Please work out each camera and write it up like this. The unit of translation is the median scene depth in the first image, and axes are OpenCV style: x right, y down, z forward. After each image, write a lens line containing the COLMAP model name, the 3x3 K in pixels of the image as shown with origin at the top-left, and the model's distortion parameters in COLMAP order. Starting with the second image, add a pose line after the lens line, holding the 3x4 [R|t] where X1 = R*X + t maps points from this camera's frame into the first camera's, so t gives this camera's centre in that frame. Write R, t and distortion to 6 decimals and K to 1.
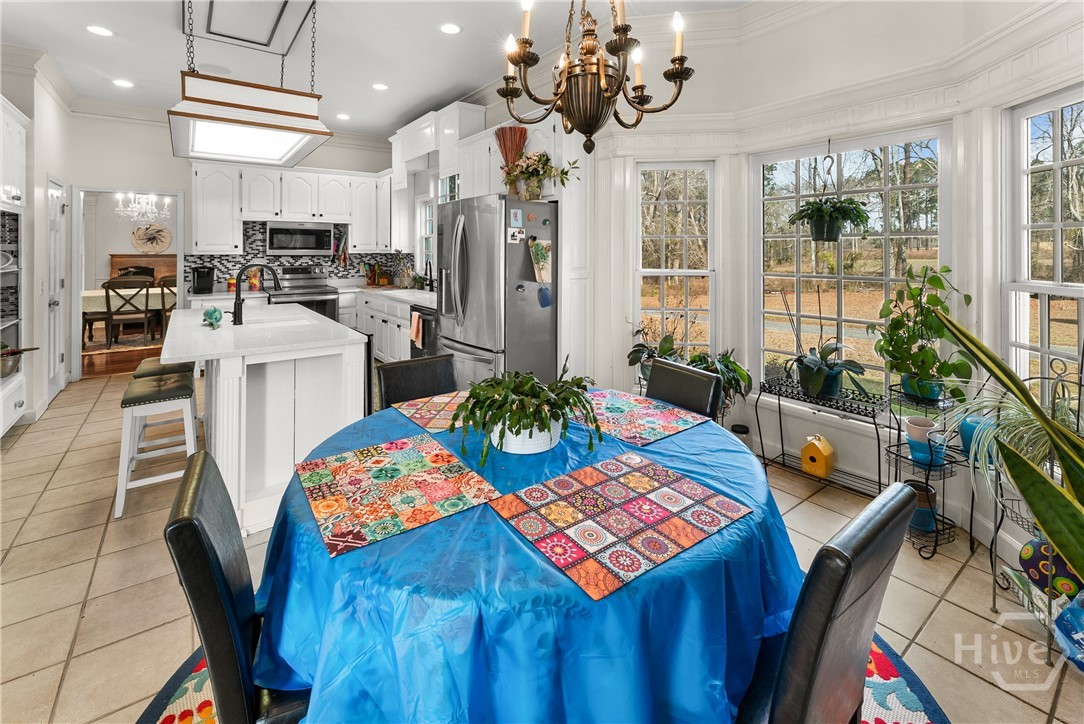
lens RADIAL K [[479.3, 0, 540.2], [0, 479.3, 244.9], [0, 0, 1]] dist [0.000542, -0.000353]
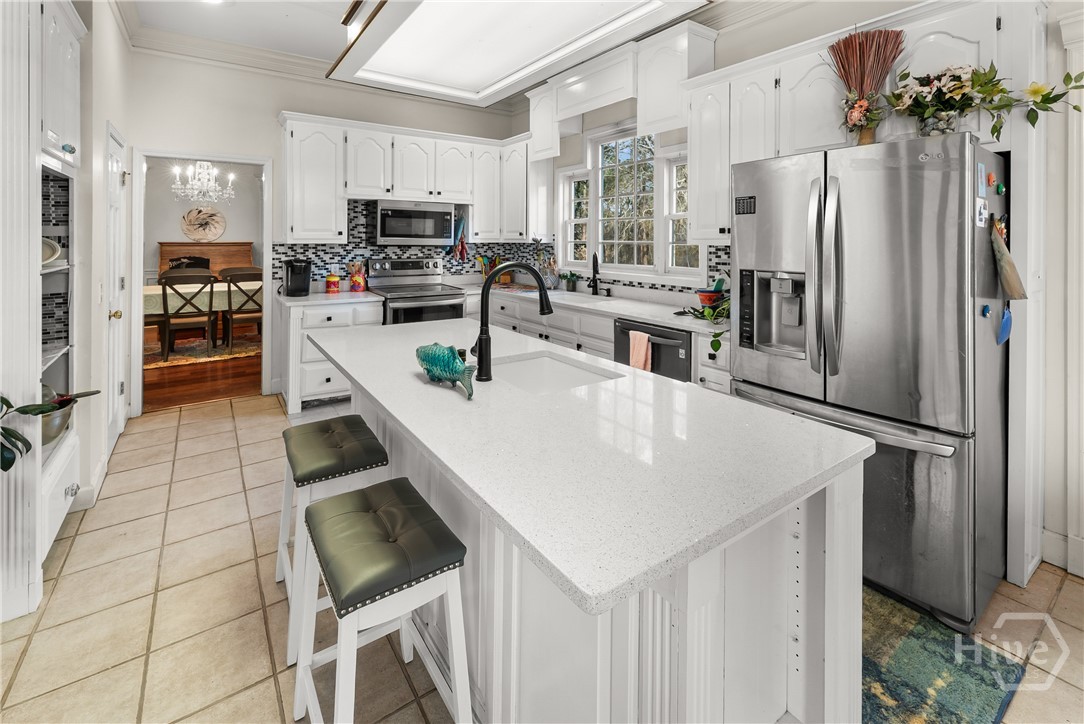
lens RADIAL K [[481.3, 0, 539.6], [0, 481.3, 235.5], [0, 0, 1]] dist [-0.000547, -0.000339]
pose [[0.999516, 0.005236, -0.030669, -0.280079], [-0.005180, 0.999985, 0.001886, 0.003877], [0.030678, -0.001726, 0.999528, 0.240766]]
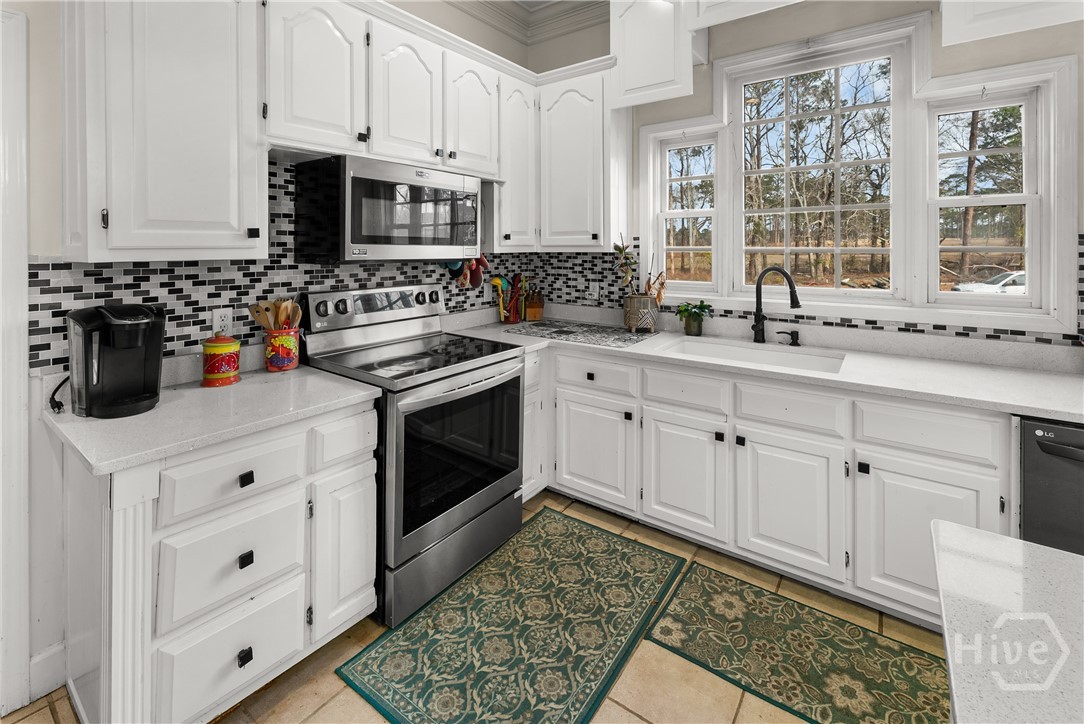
lens RADIAL K [[479.3, 0, 540.2], [0, 479.3, 244.9], [0, 0, 1]] dist [0.000542, -0.000353]
pose [[0.957173, -0.001026, 0.289516, -0.516483], [-0.000121, 0.999992, 0.003942, 0.009036], [-0.289518, -0.003808, 0.957165, 0.627895]]
